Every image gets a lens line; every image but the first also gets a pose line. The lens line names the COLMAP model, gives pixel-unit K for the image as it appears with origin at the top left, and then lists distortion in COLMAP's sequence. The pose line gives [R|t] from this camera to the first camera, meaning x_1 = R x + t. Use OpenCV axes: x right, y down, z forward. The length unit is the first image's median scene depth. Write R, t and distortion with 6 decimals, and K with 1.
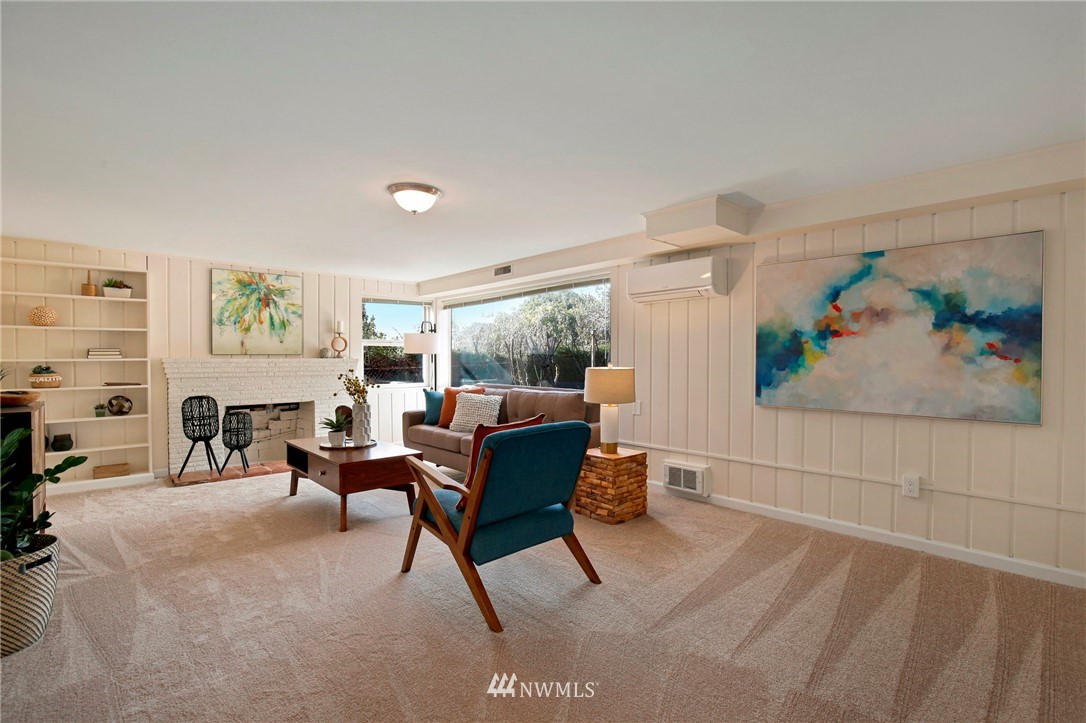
lens RADIAL K [[506.0, 0, 543.0], [0, 506.0, 361.5], [0, 0, 1]] dist [-0.000476, -0.000242]
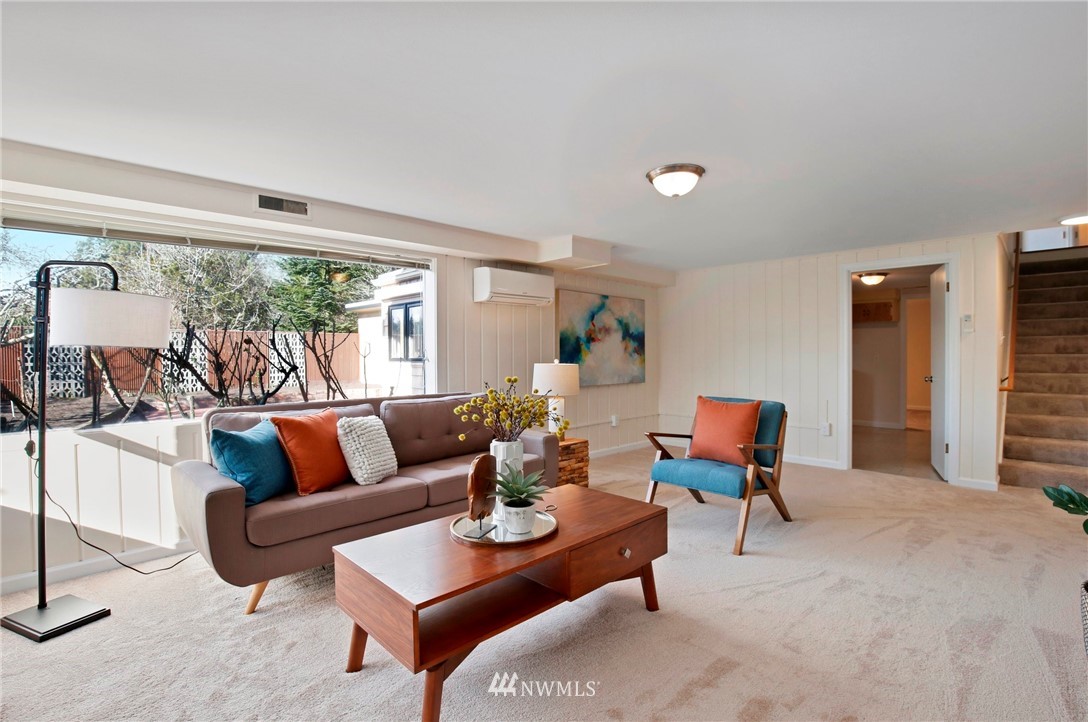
lens RADIAL K [[507.0, 0, 544.0], [0, 507.0, 361.0], [0, 0, 1]] dist [-0.000476, -0.000242]
pose [[-0.013244, -0.009369, 0.999868, -1.000878], [0.019173, 0.999770, 0.009622, -0.003782], [-0.999728, 0.019298, -0.013062, 1.081949]]
